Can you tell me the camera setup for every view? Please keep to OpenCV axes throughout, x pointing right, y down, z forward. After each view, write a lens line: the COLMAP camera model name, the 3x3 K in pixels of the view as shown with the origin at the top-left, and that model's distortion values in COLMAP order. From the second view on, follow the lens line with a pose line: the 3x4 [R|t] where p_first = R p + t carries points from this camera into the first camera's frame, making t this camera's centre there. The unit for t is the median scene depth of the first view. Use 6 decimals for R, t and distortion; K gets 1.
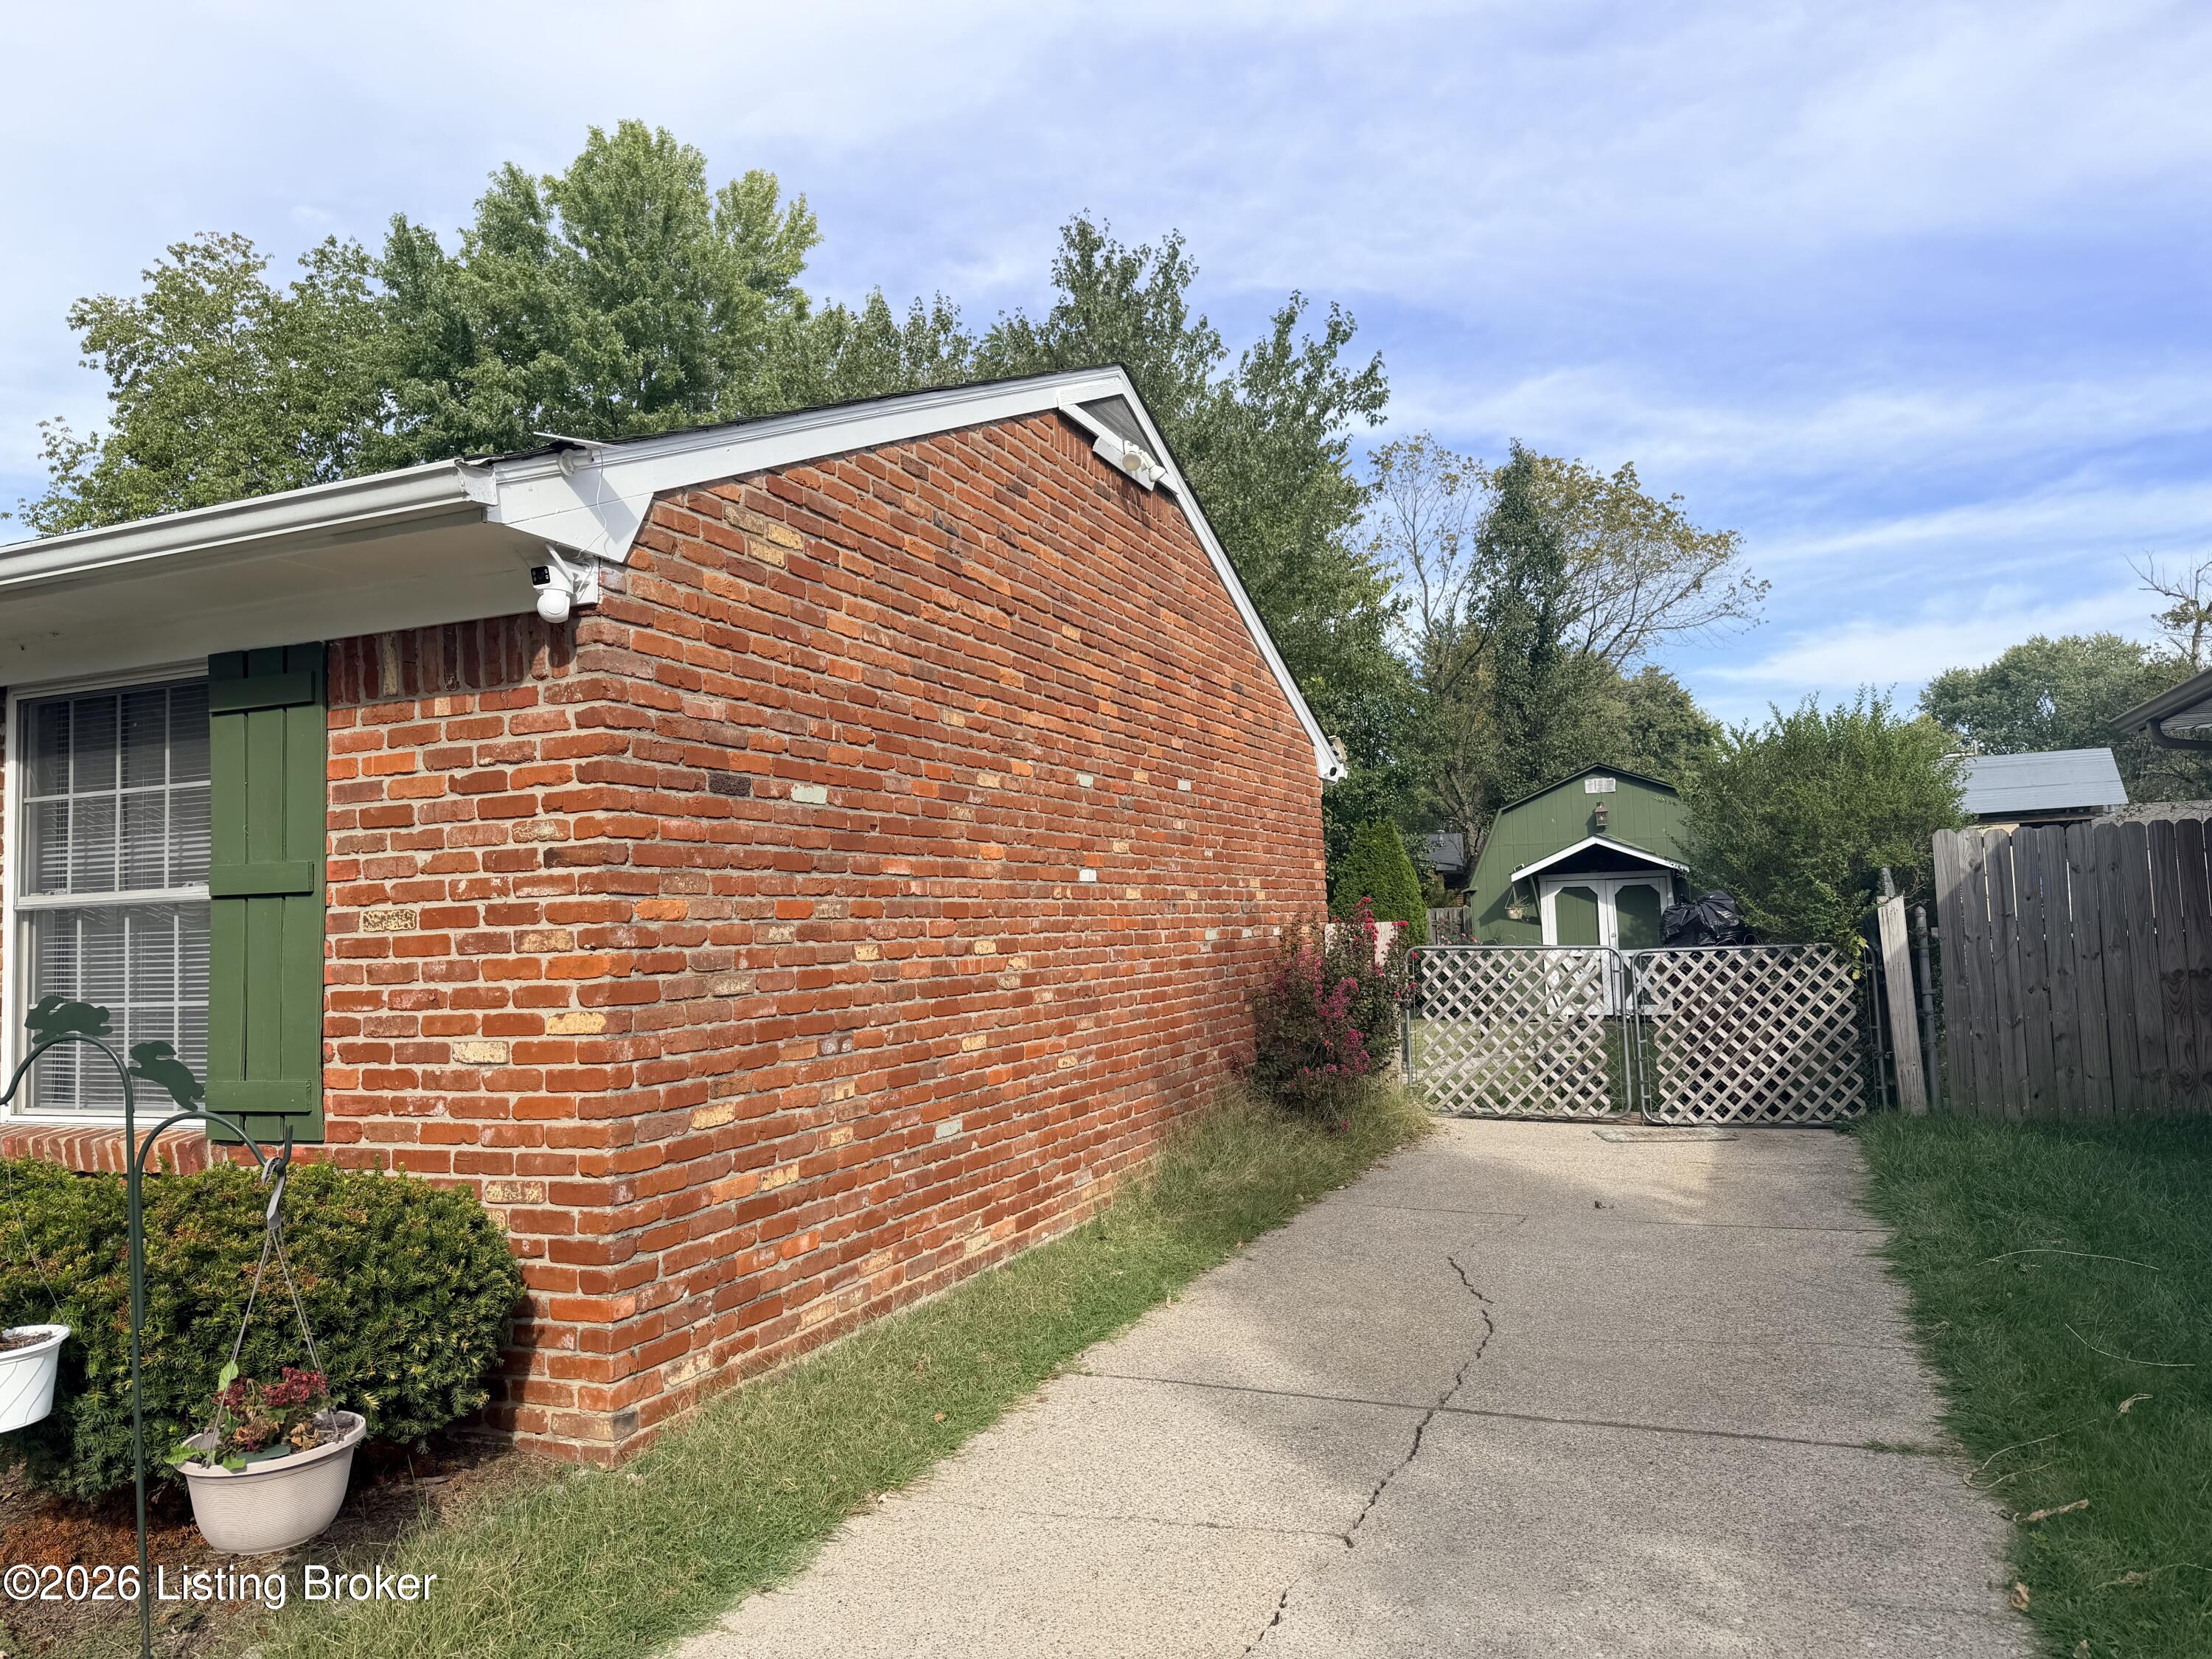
lens RADIAL K [[1555.7, 0, 1087.8], [0, 1555.7, 821.0], [0, 0, 1]] dist [0.049344, -0.001732]
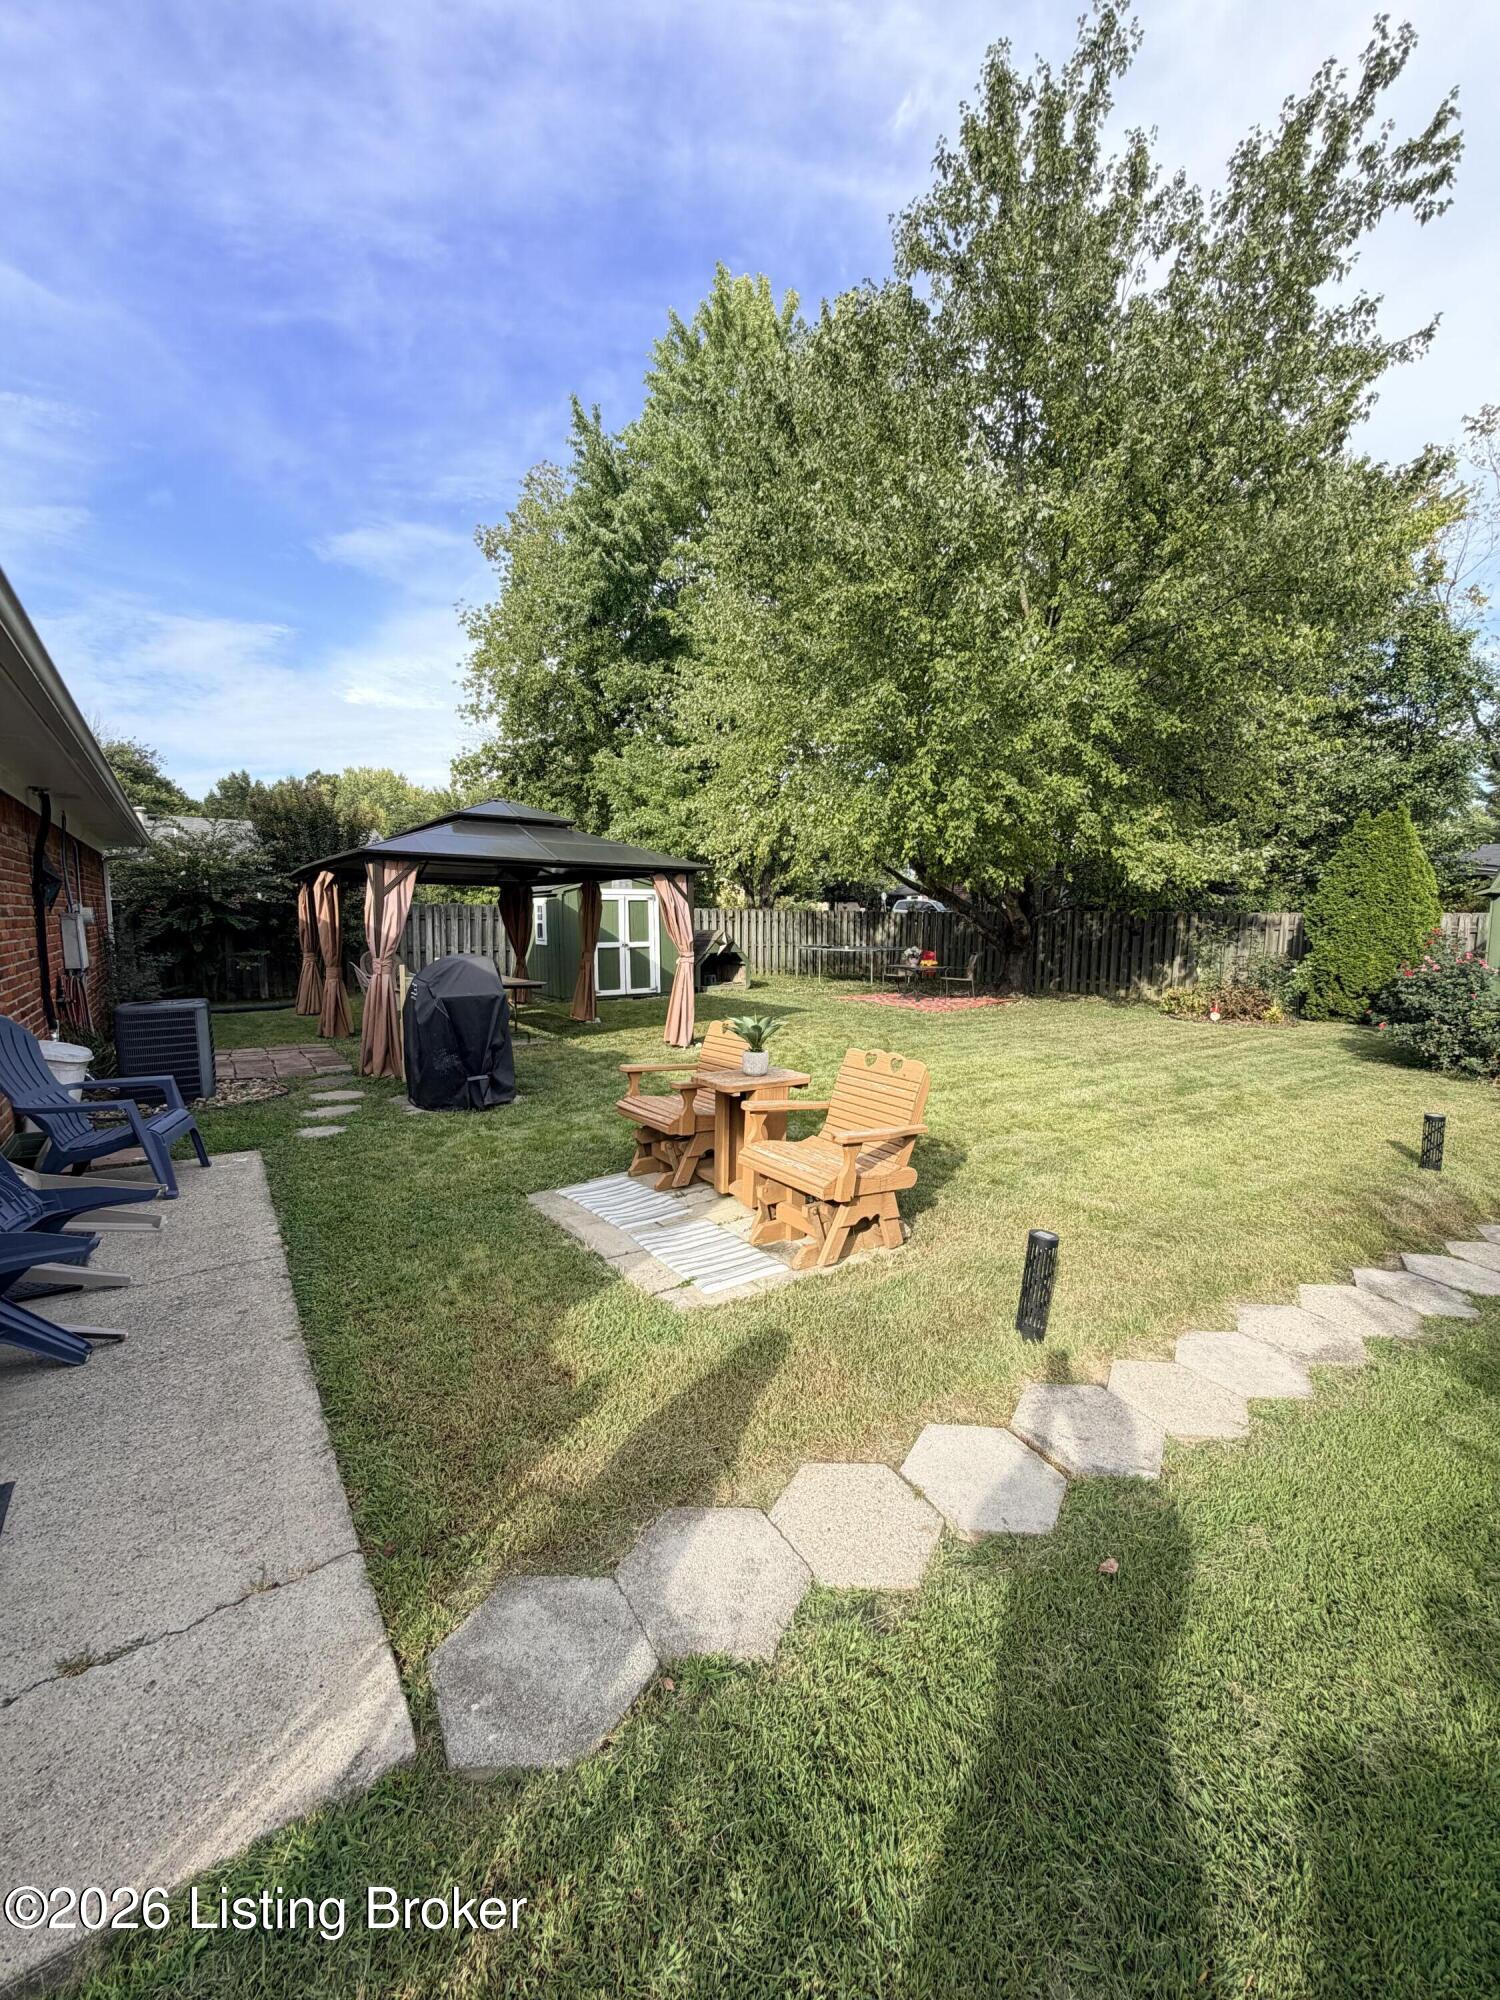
lens RADIAL K [[795.8, 0, 753.4], [0, 795.8, 995.8], [0, 0, 1]] dist [-0.001049, 0.000440]
pose [[0.852518, 0.095588, -0.513883, 0.148102], [0.001557, 0.982667, 0.185371, 0.023648], [0.522696, -0.158832, 0.837593, 0.513326]]
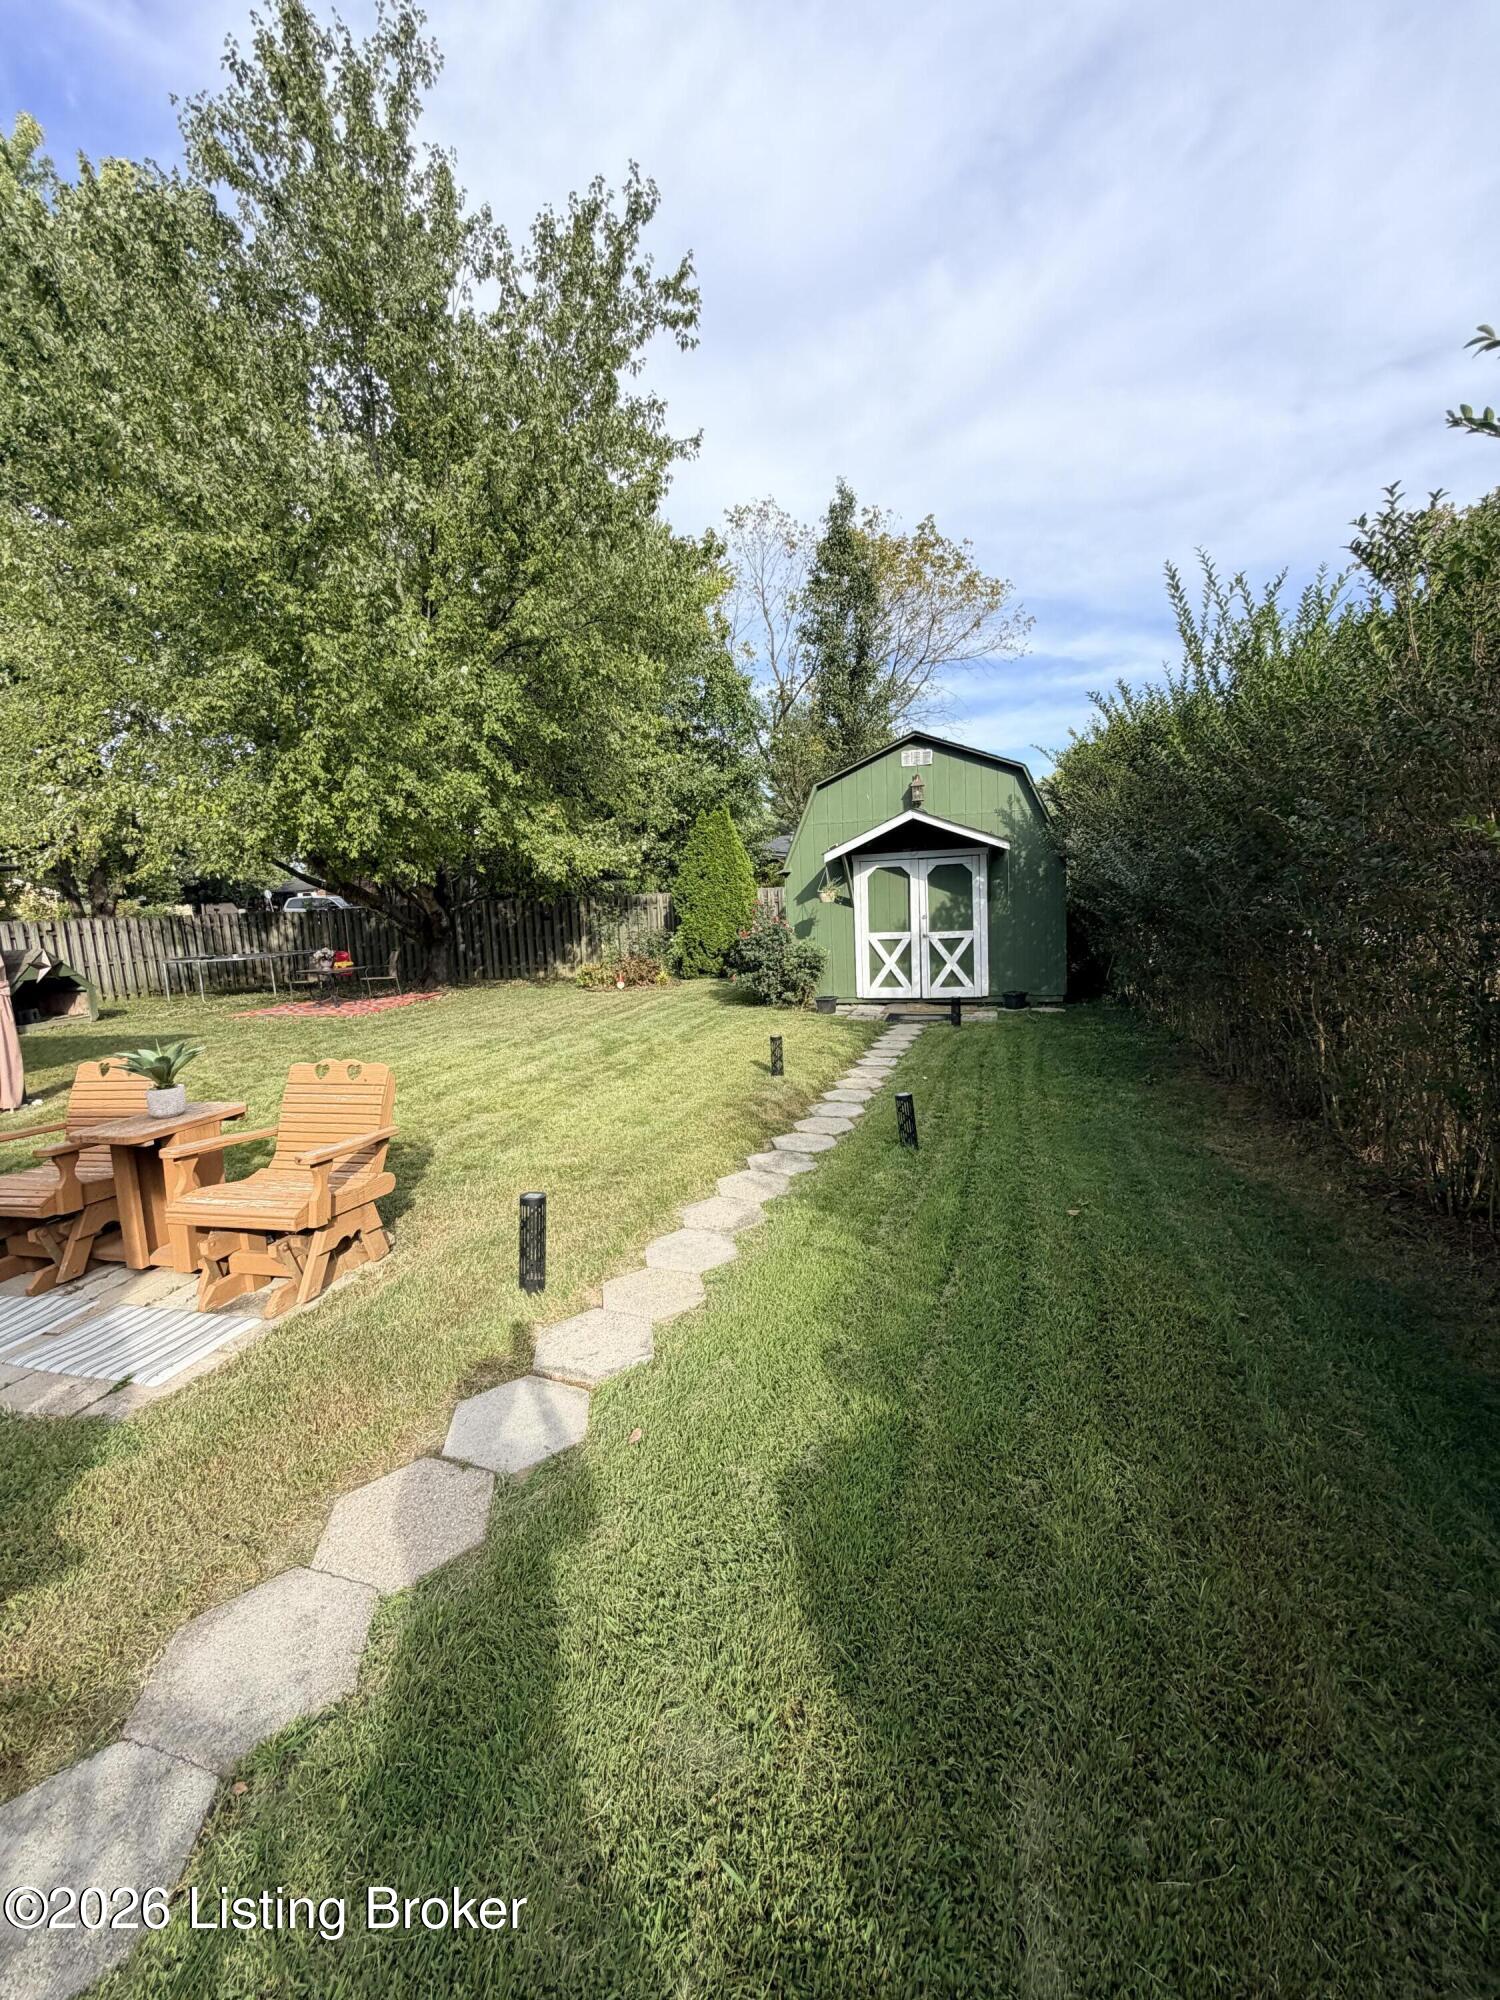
lens RADIAL K [[795.8, 0, 747.4], [0, 795.8, 994.0], [0, 0, 1]] dist [-0.001049, 0.000440]
pose [[0.988007, -0.029732, 0.151520, 0.144533], [-0.000360, 0.980840, 0.194815, 0.022901], [-0.154409, -0.192533, 0.969066, 0.505910]]
